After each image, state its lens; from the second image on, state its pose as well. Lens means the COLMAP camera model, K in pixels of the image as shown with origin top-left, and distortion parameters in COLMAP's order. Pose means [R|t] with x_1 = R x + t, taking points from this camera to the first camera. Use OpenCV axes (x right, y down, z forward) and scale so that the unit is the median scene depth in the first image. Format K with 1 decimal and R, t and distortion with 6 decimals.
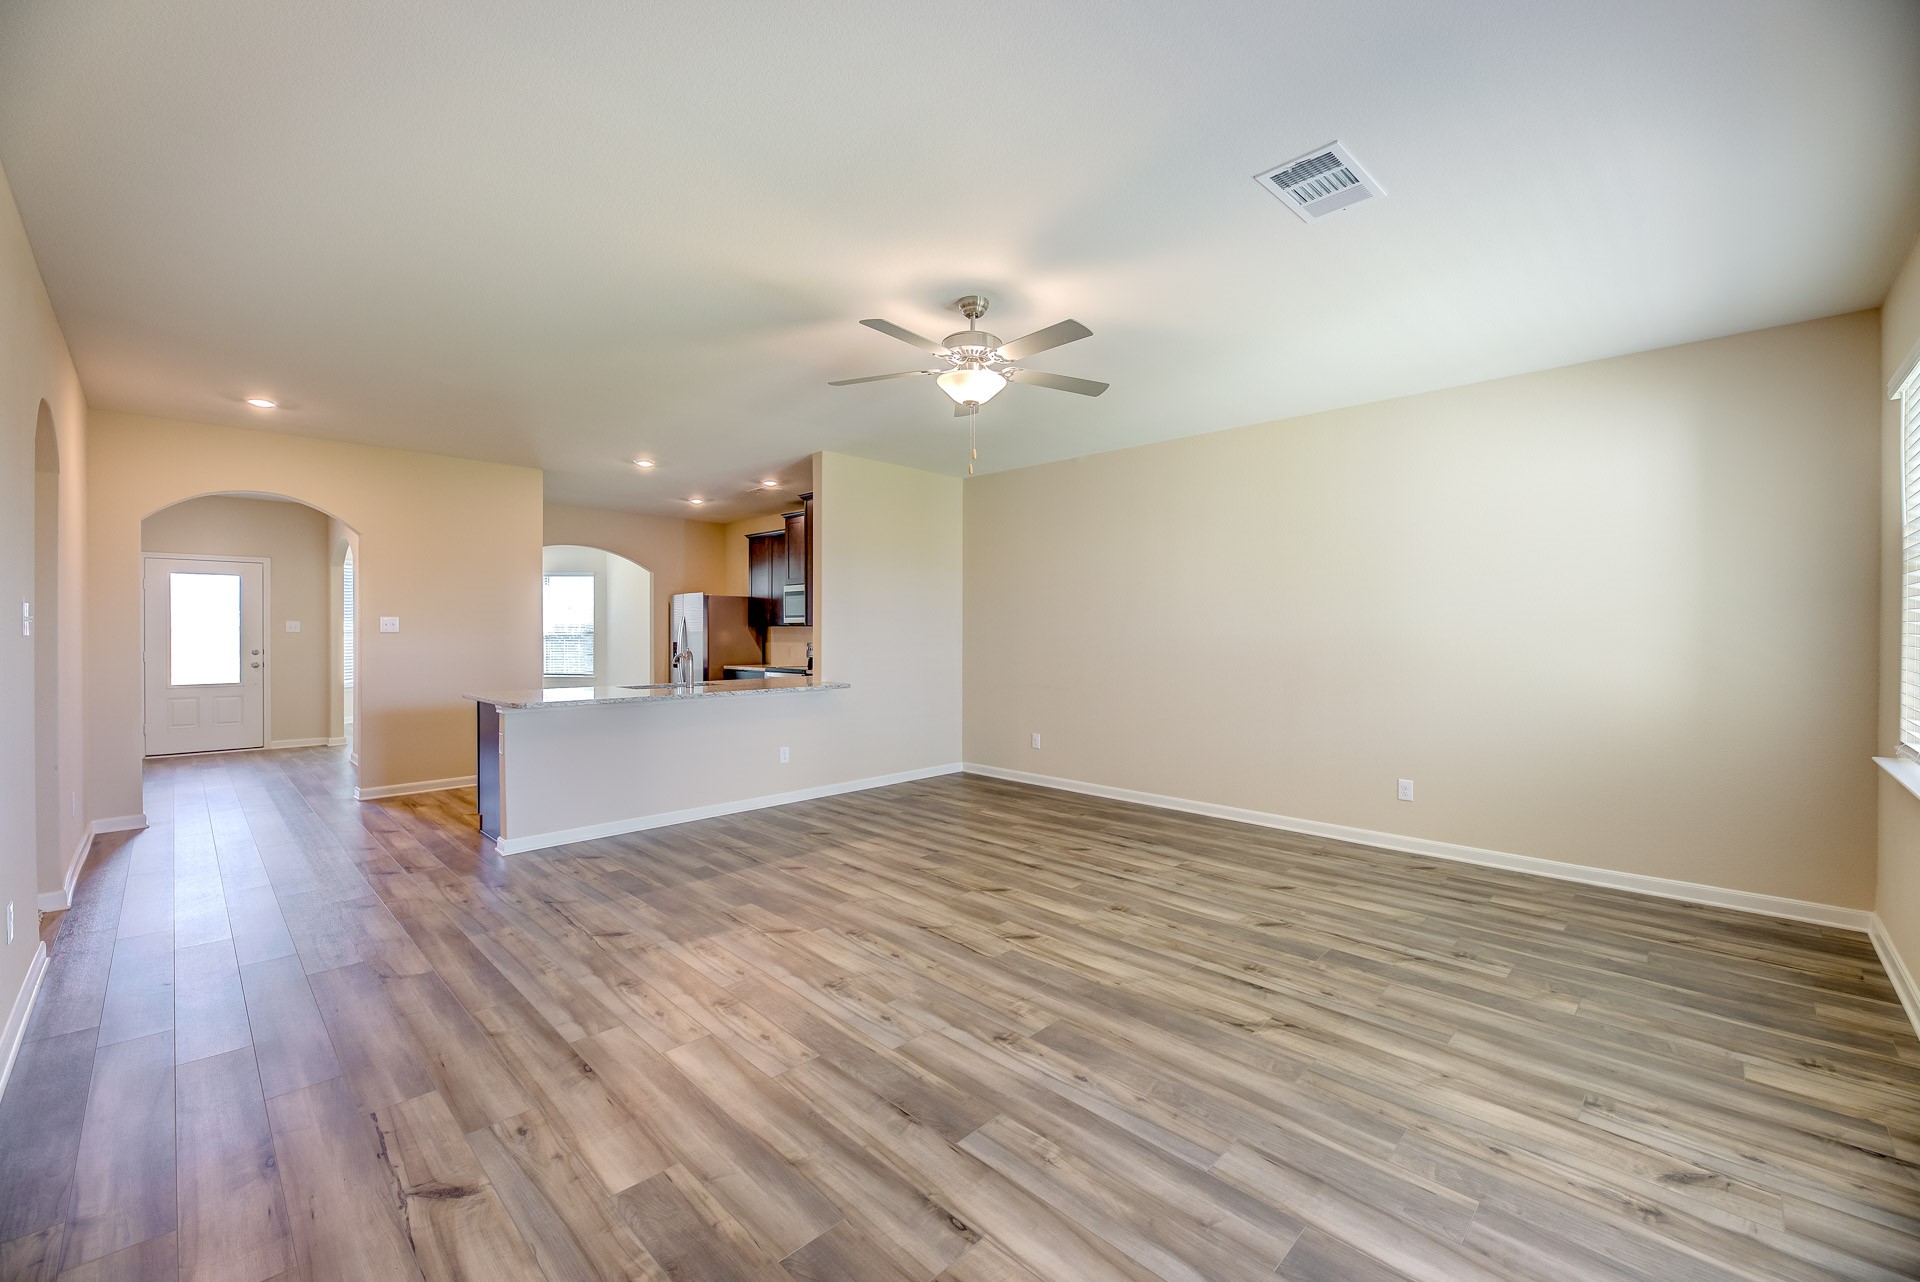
lens RADIAL K [[774.1, 0, 951.3], [0, 774.1, 642.3], [0, 0, 1]] dist [0.000278, -0.003614]
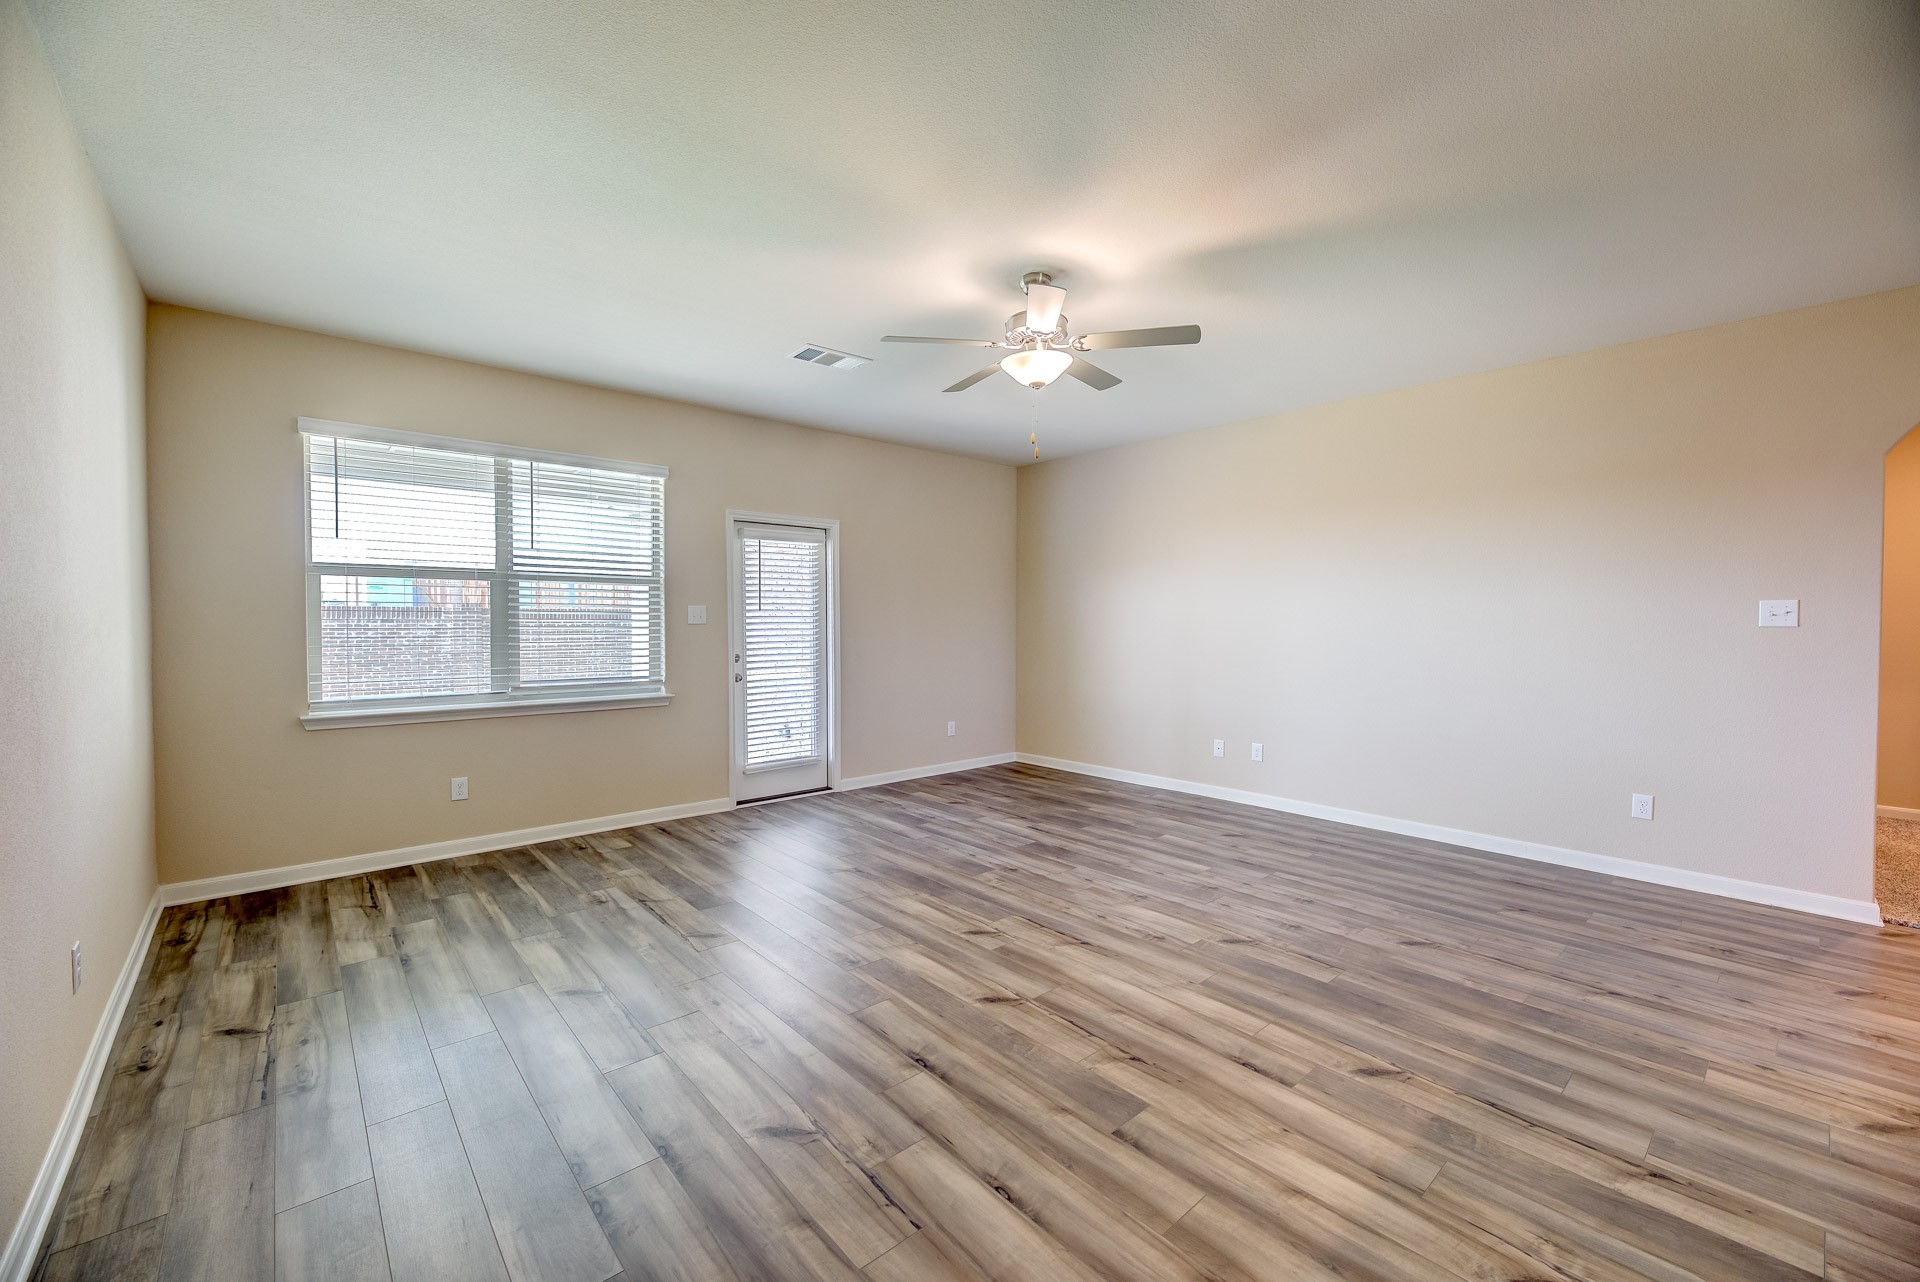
lens RADIAL K [[774.1, 0, 940.1], [0, 774.1, 640.1], [0, 0, 1]] dist [0.000278, -0.003614]
pose [[-0.996658, -0.006520, 0.081426, 0.070578], [-0.002972, 0.999044, 0.043616, -0.034290], [-0.081633, 0.043229, -0.995725, 2.135930]]
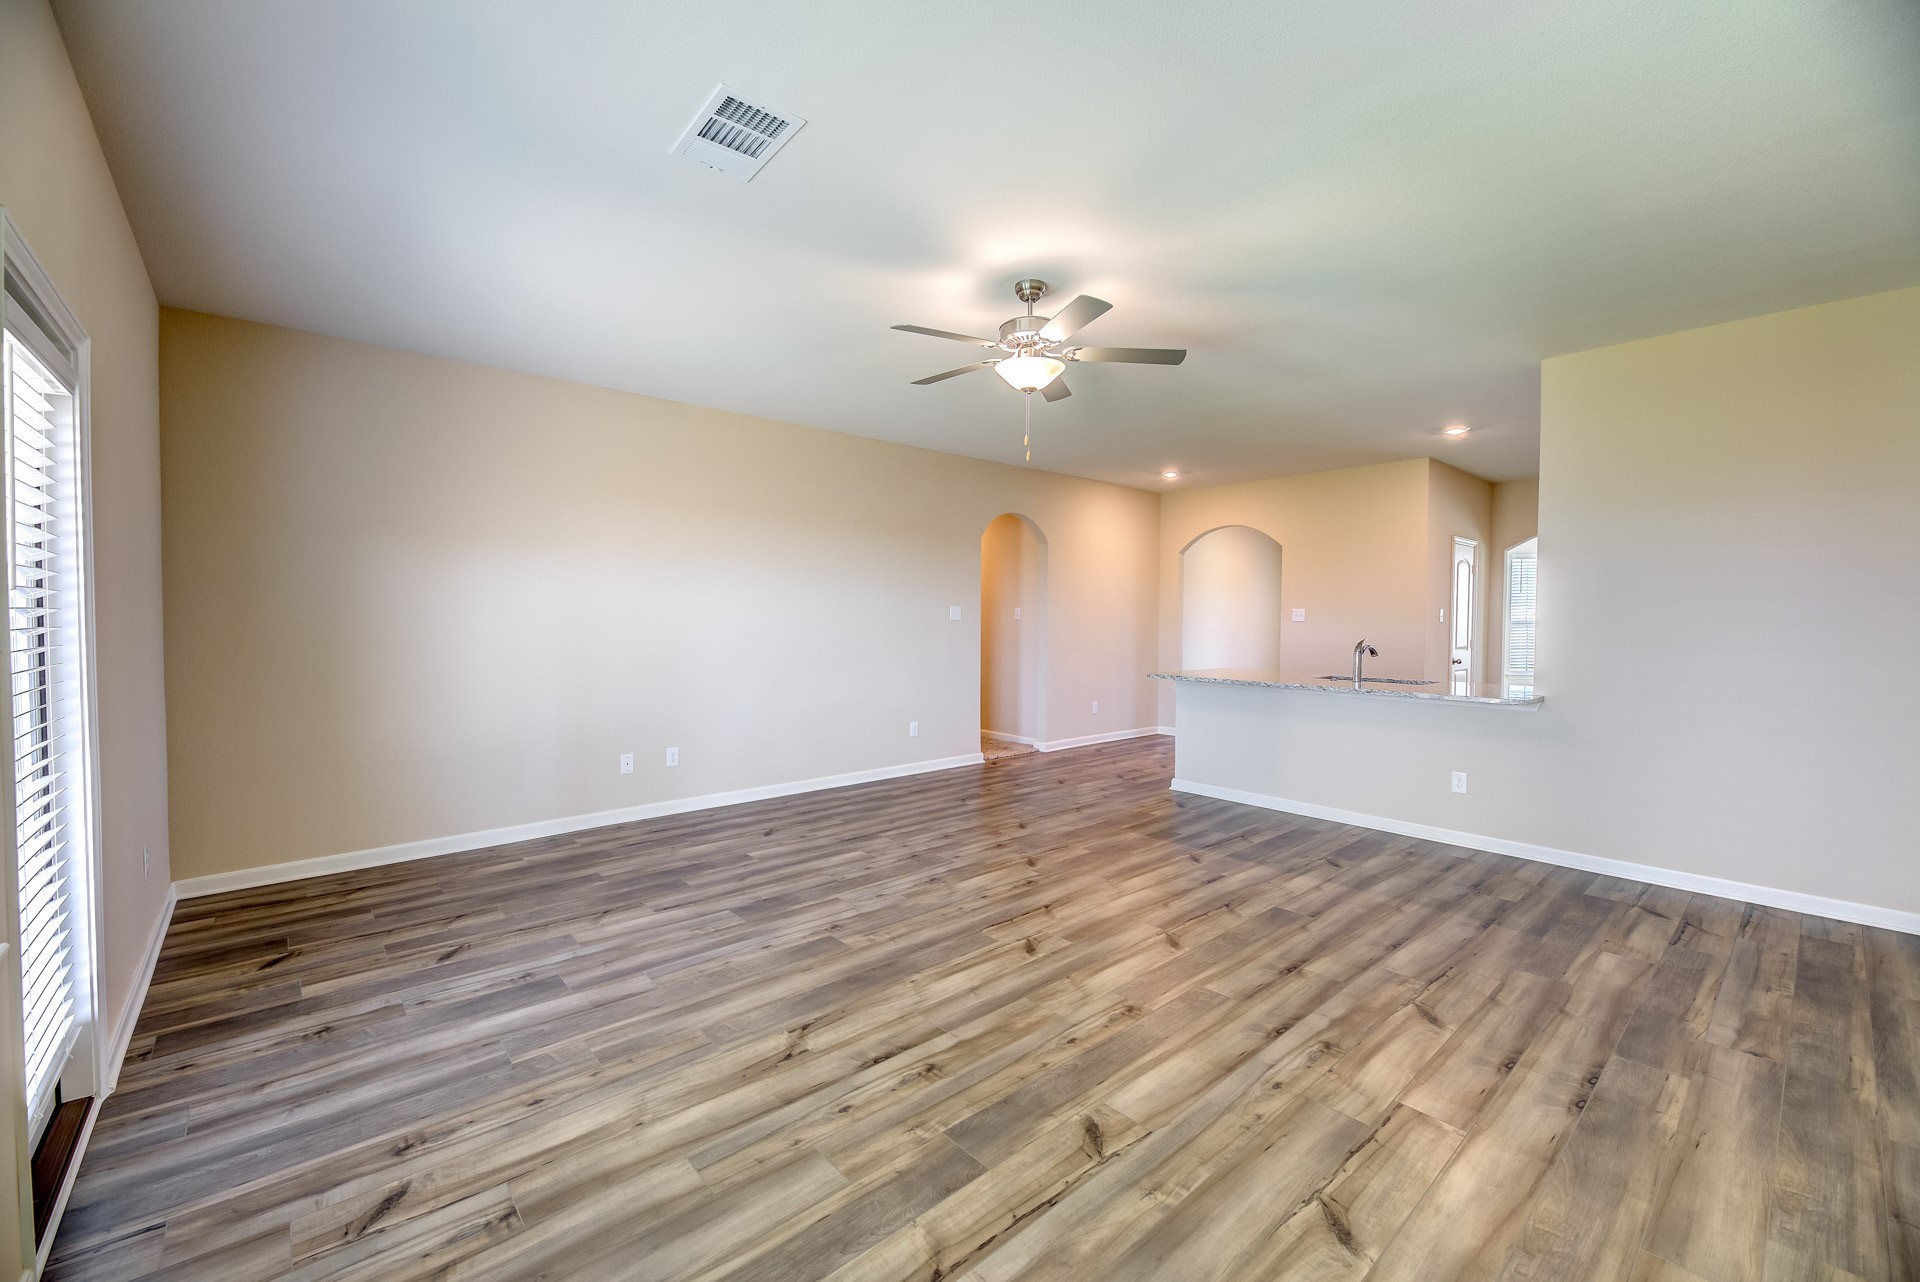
lens RADIAL K [[774.1, 0, 971.0], [0, 774.1, 629.6], [0, 0, 1]] dist [0.000278, -0.003614]
pose [[-0.054673, 0.014759, -0.998395, 1.115233], [-0.021128, 0.999650, 0.015934, -0.018383], [0.998281, 0.021965, -0.054342, 1.056670]]
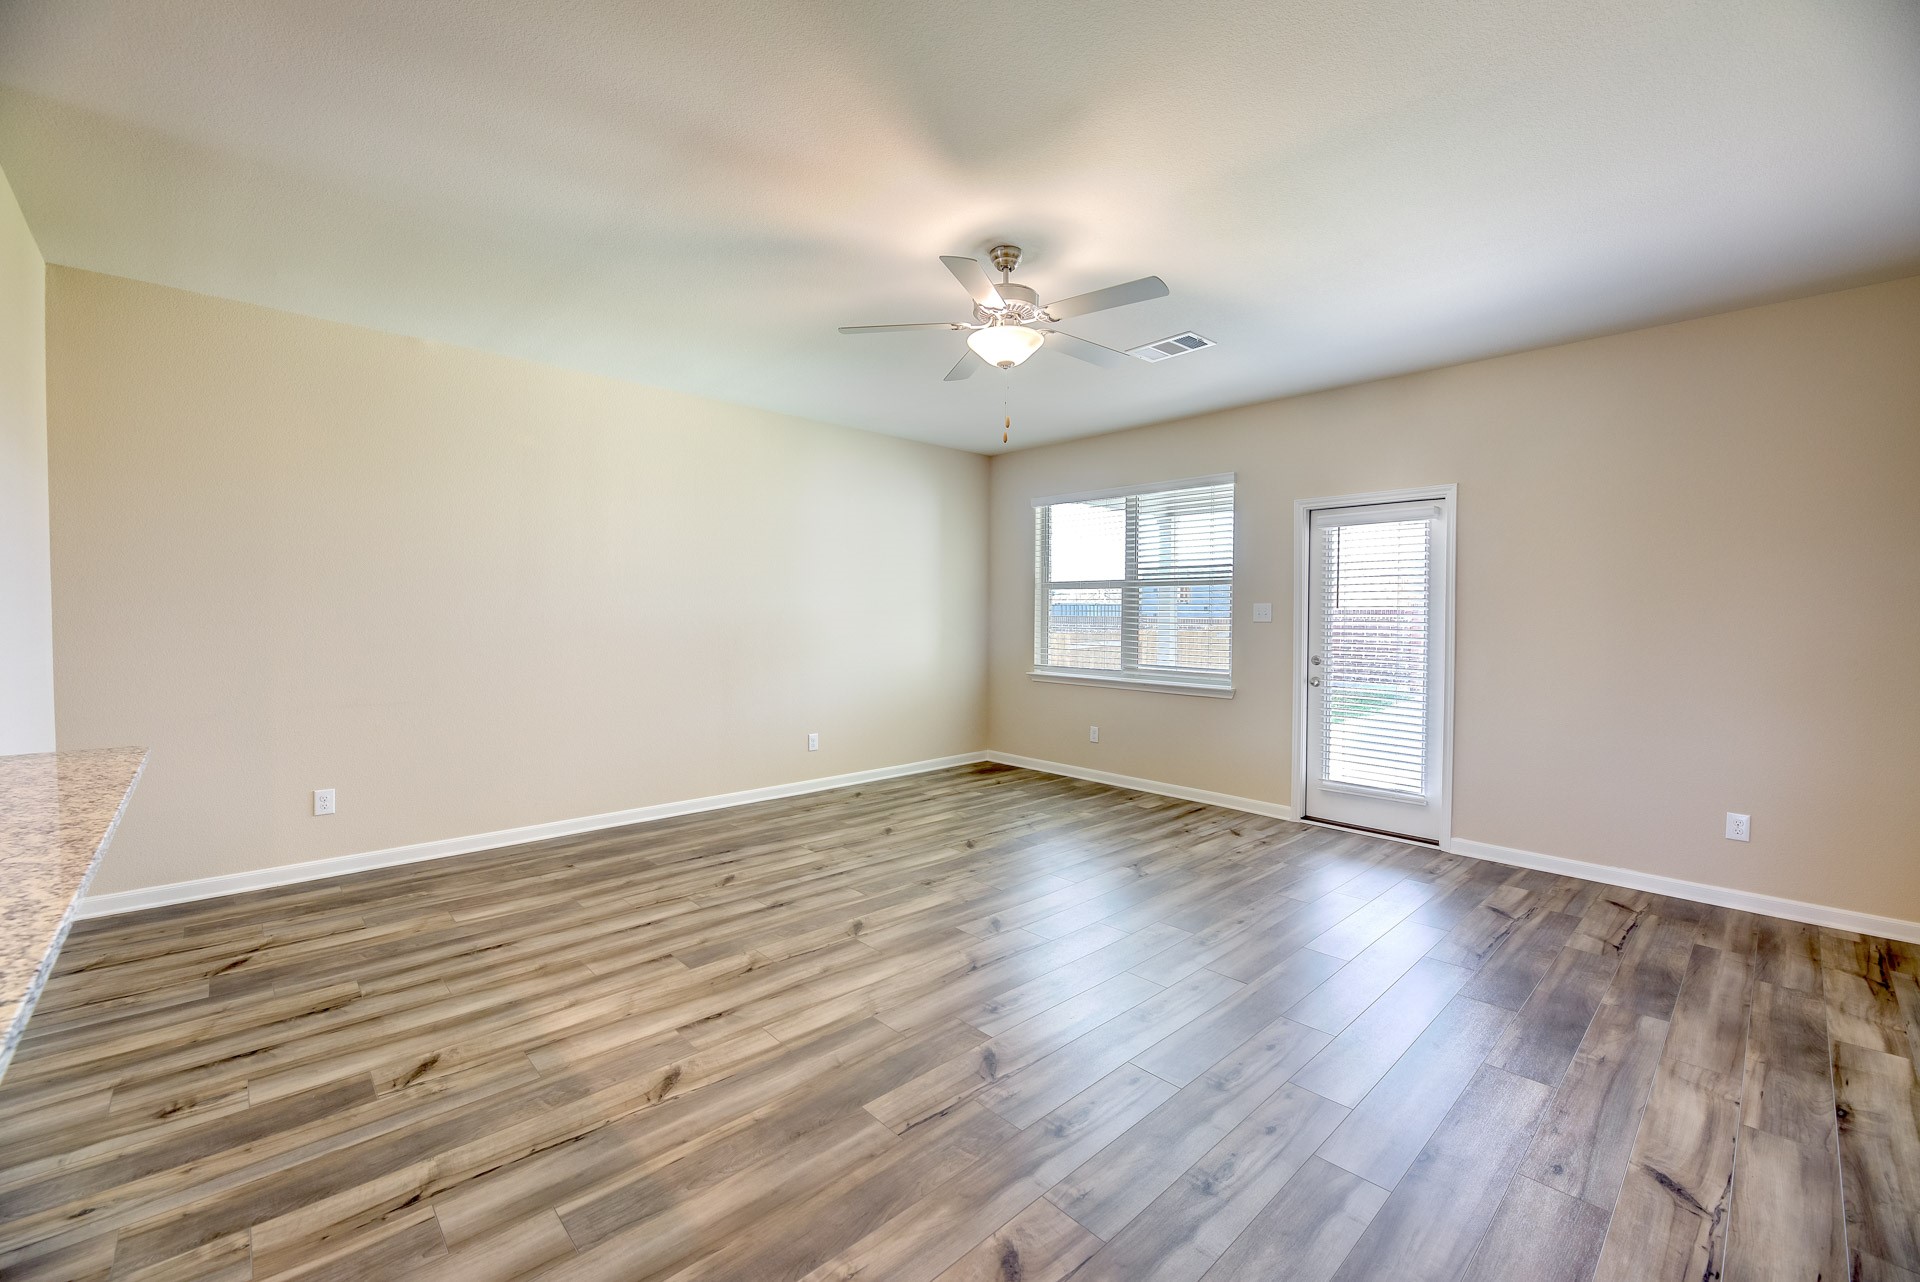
lens RADIAL K [[774.1, 0, 959.5], [0, 774.1, 628.0], [0, 0, 1]] dist [0.000278, -0.003614]
pose [[0.038677, -0.019616, 0.999059, -0.972527], [0.009276, 0.999771, 0.019270, -0.020212], [-0.999209, 0.008522, 0.038850, 1.094213]]
